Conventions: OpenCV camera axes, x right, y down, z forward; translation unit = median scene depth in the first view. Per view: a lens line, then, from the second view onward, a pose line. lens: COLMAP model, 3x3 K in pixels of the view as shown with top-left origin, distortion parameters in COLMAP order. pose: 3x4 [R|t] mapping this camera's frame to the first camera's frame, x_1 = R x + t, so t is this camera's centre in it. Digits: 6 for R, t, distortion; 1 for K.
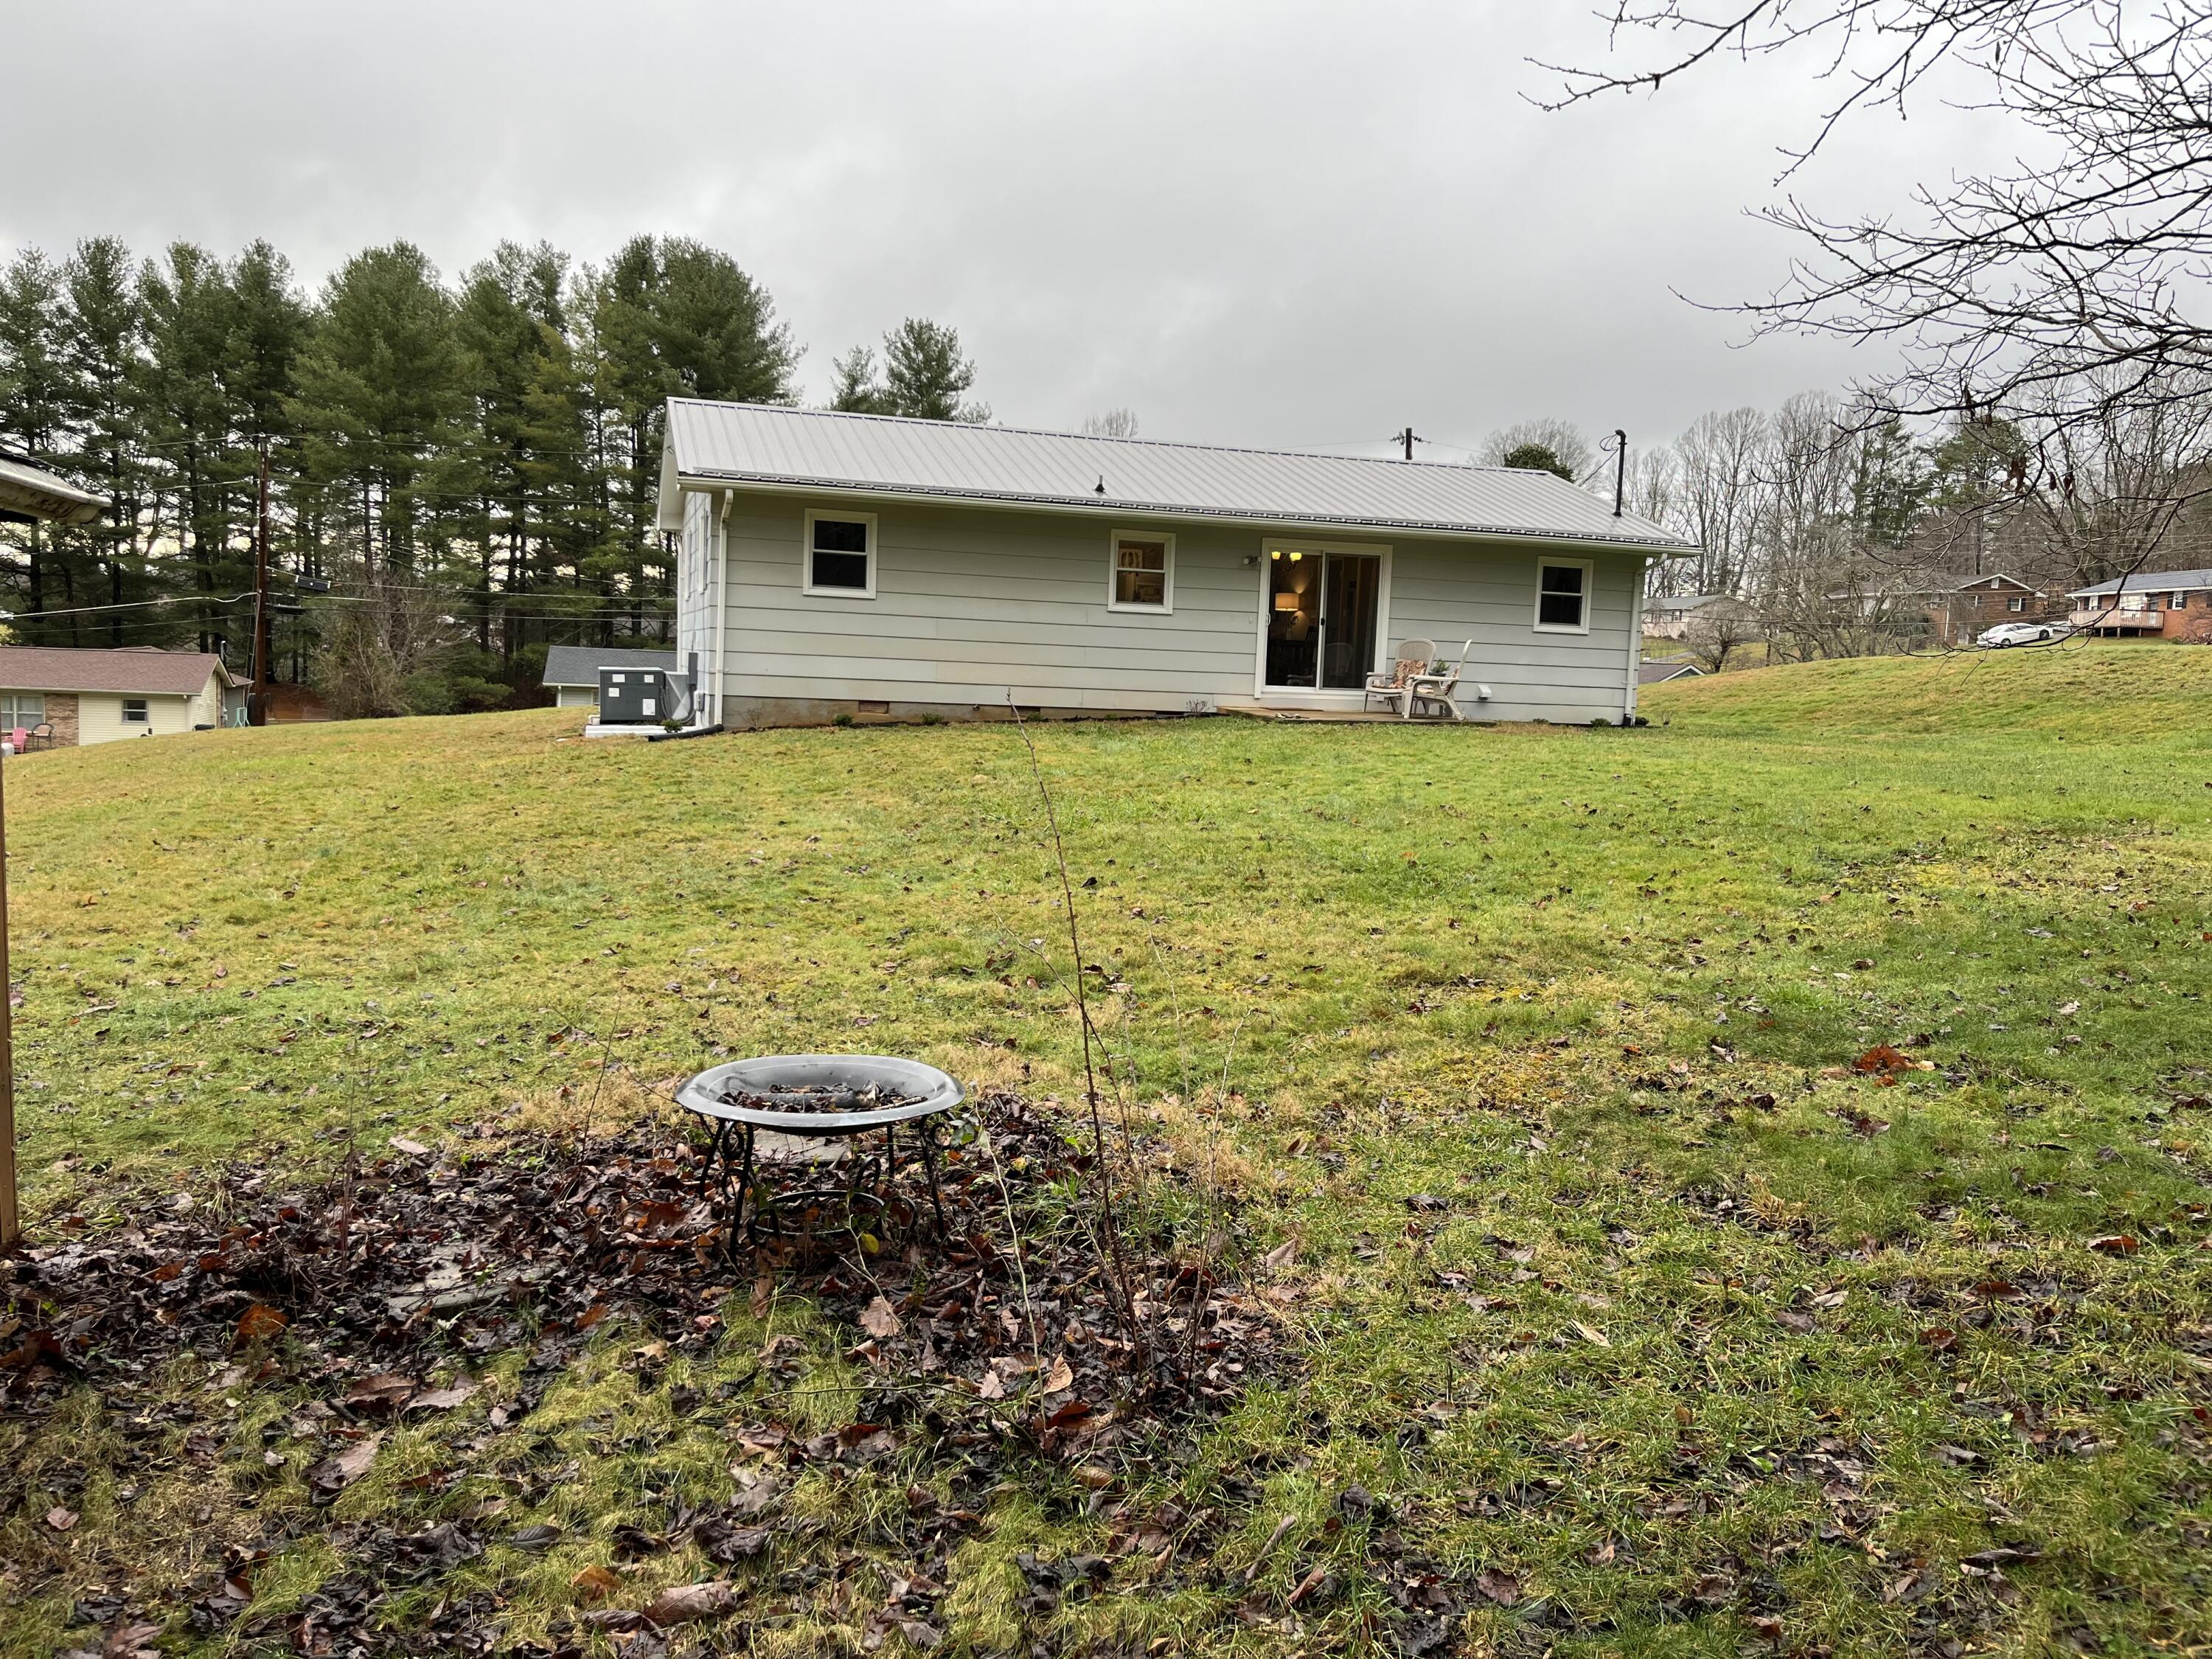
lens RADIAL K [[1675.4, 0, 1116.3], [0, 1675.4, 833.1], [0, 0, 1]] dist [0.068456, -0.095132]
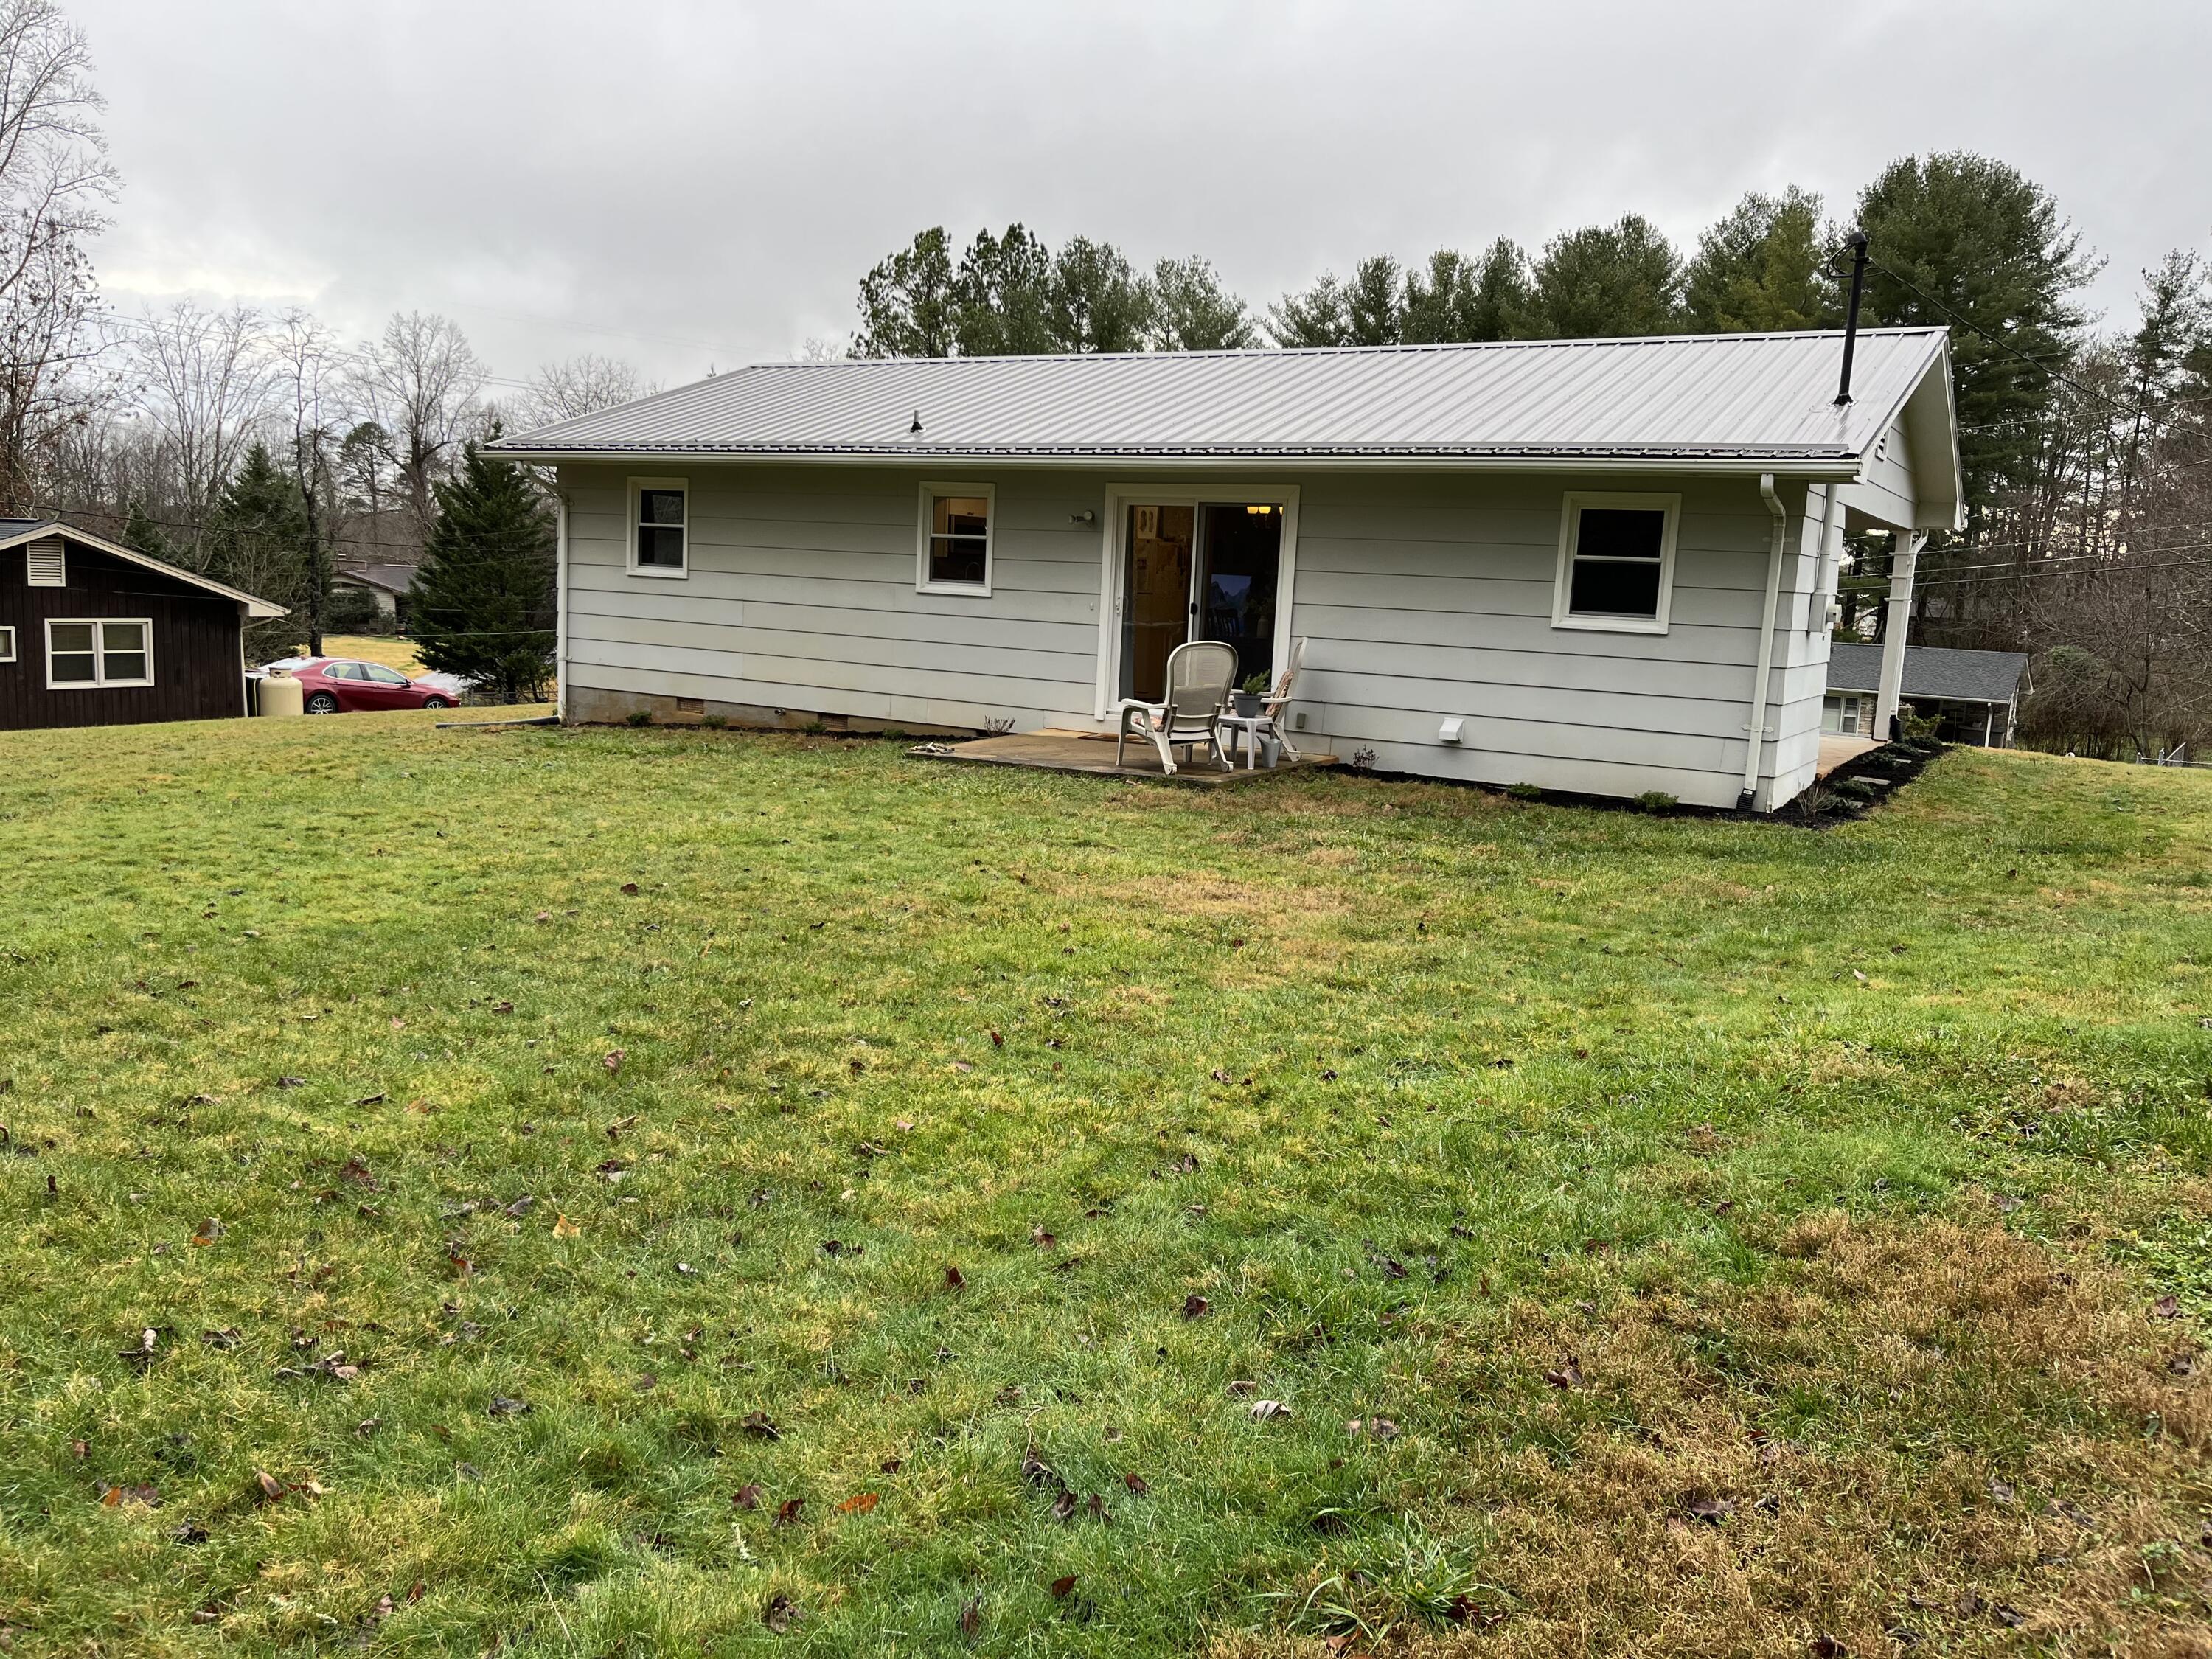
lens RADIAL K [[1675.4, 0, 1116.3], [0, 1675.4, 833.1], [0, 0, 1]] dist [0.068456, -0.095132]
pose [[0.668033, 0.102851, -0.736989, 0.650962], [-0.093559, 0.994152, 0.053935, -0.078439], [0.738227, 0.032922, 0.673749, 0.593819]]
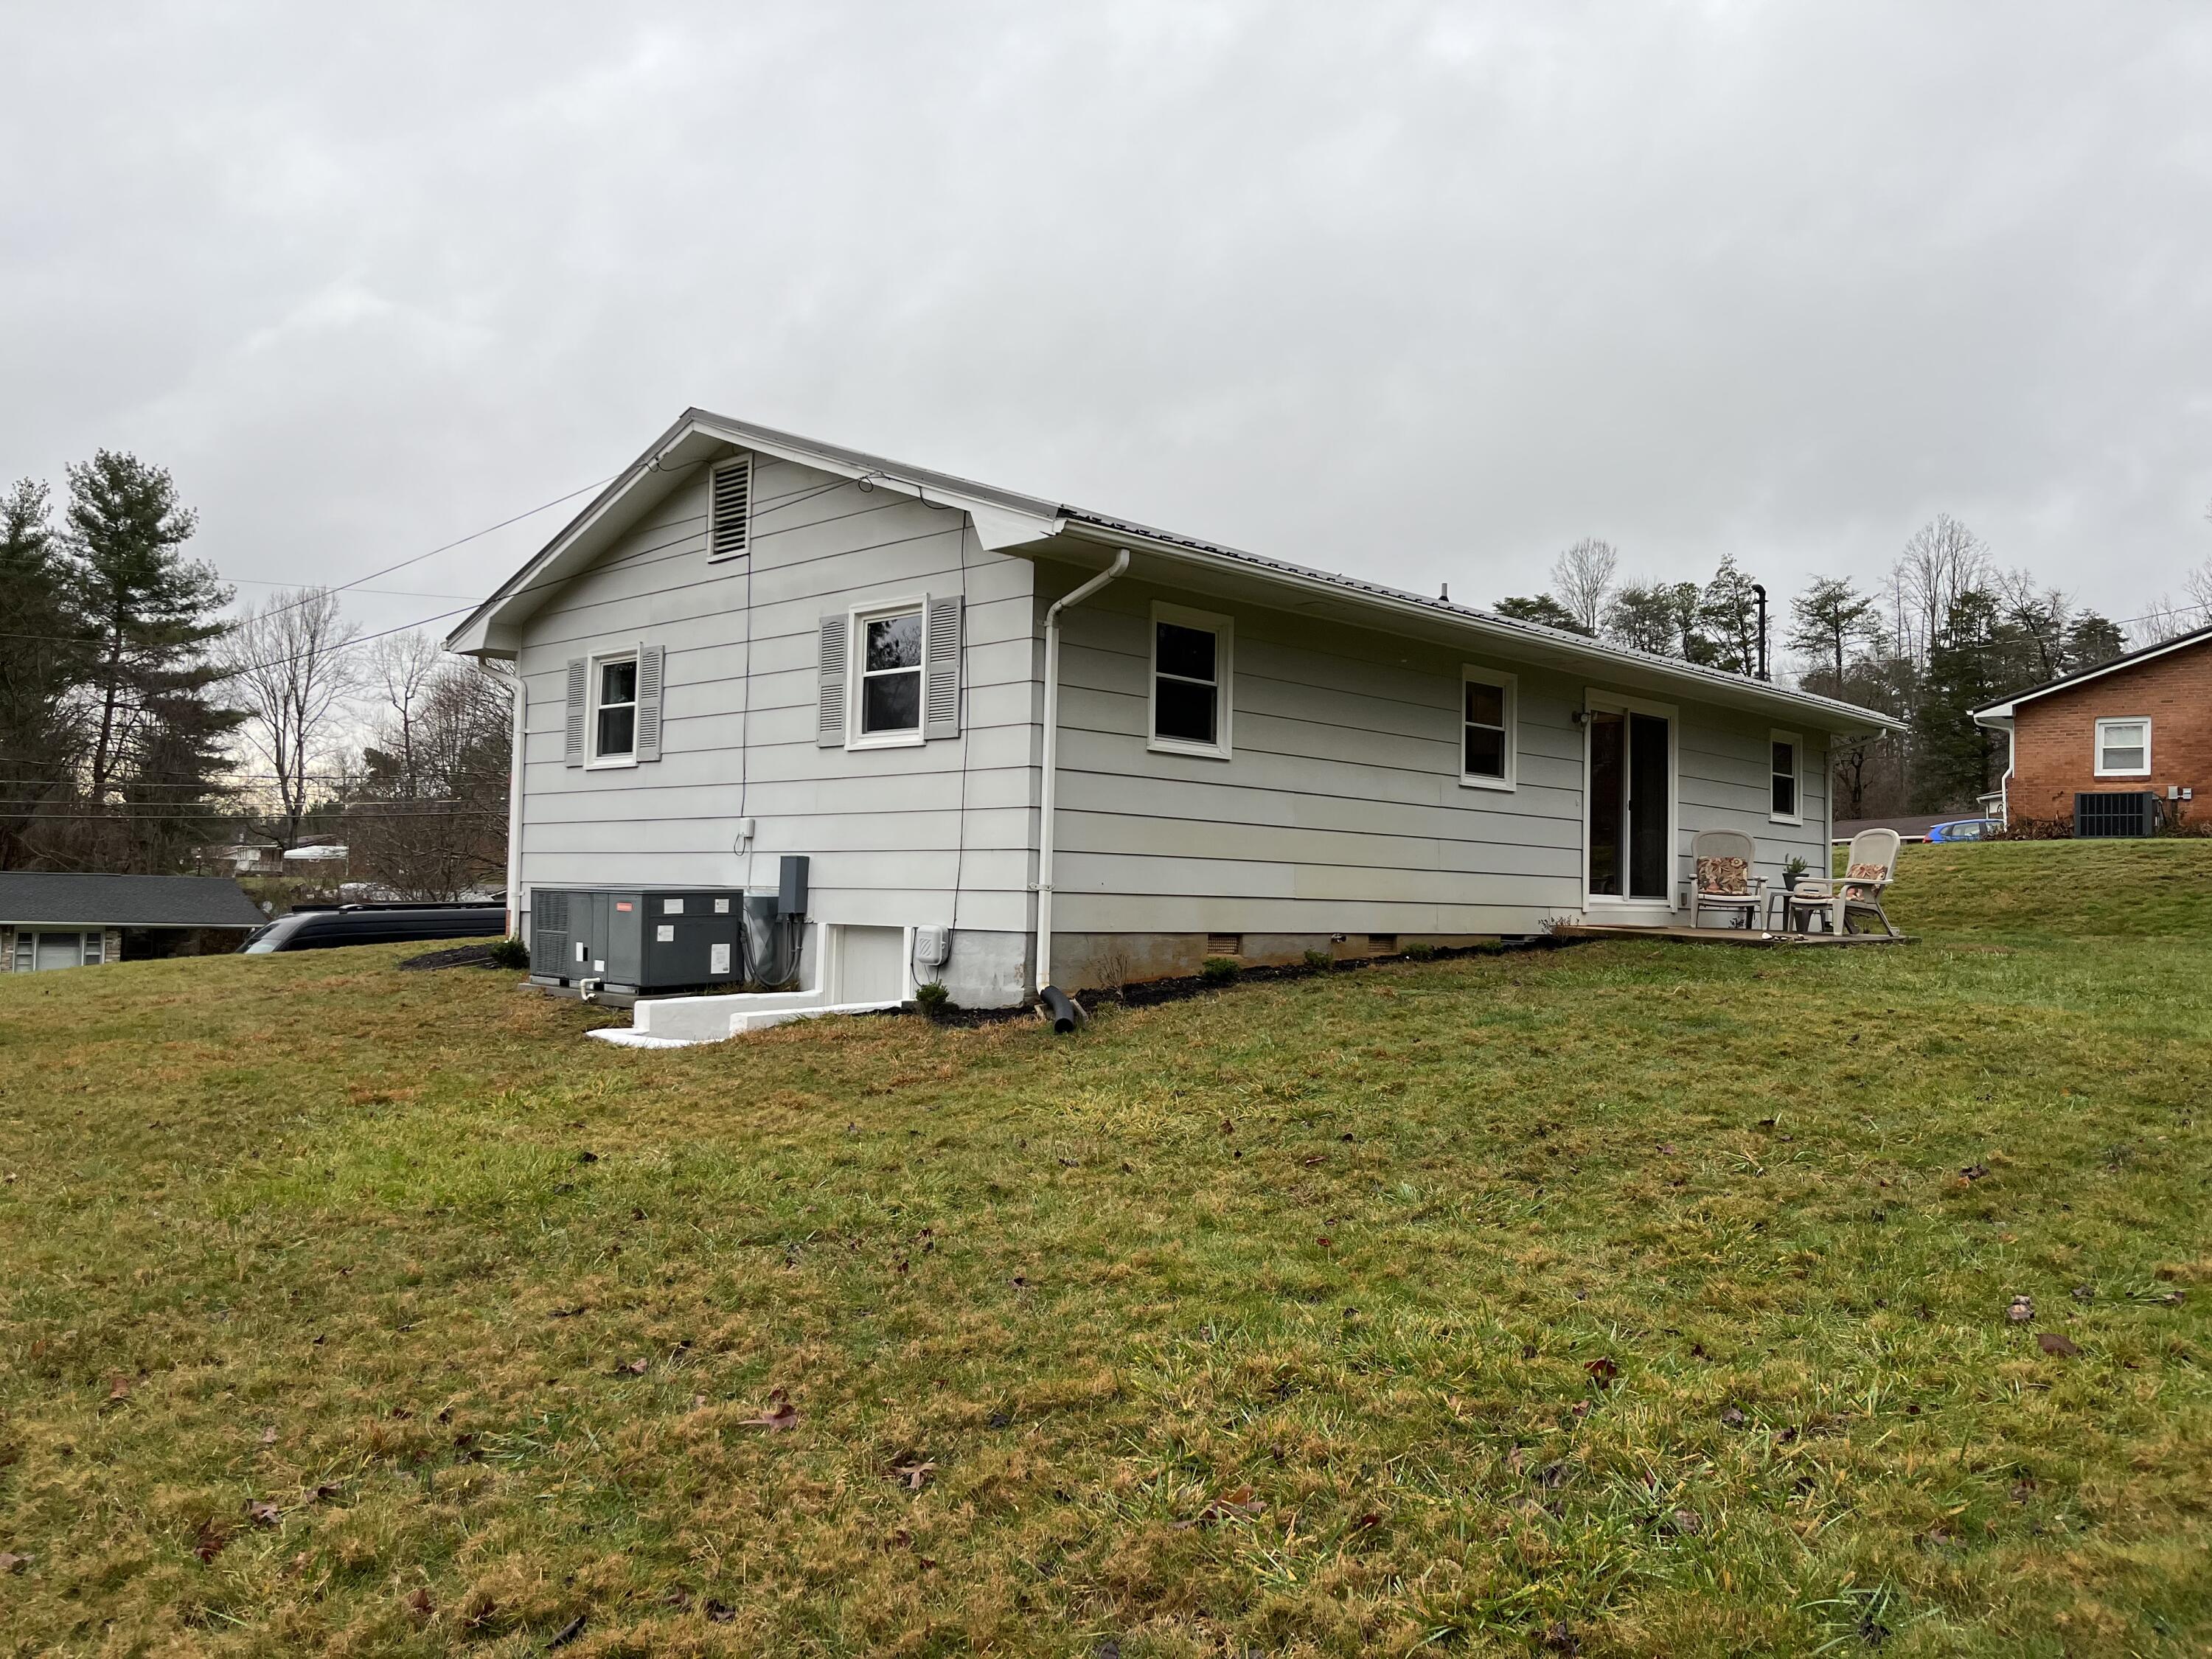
lens RADIAL K [[1667.9, 0, 1110.1], [0, 1667.9, 834.4], [0, 0, 1]] dist [0.072796, -0.102186]
pose [[0.880711, -0.002596, 0.473647, -0.460533], [0.059796, 0.992594, -0.105746, -0.055165], [-0.469865, 0.121453, 0.874343, 0.518037]]
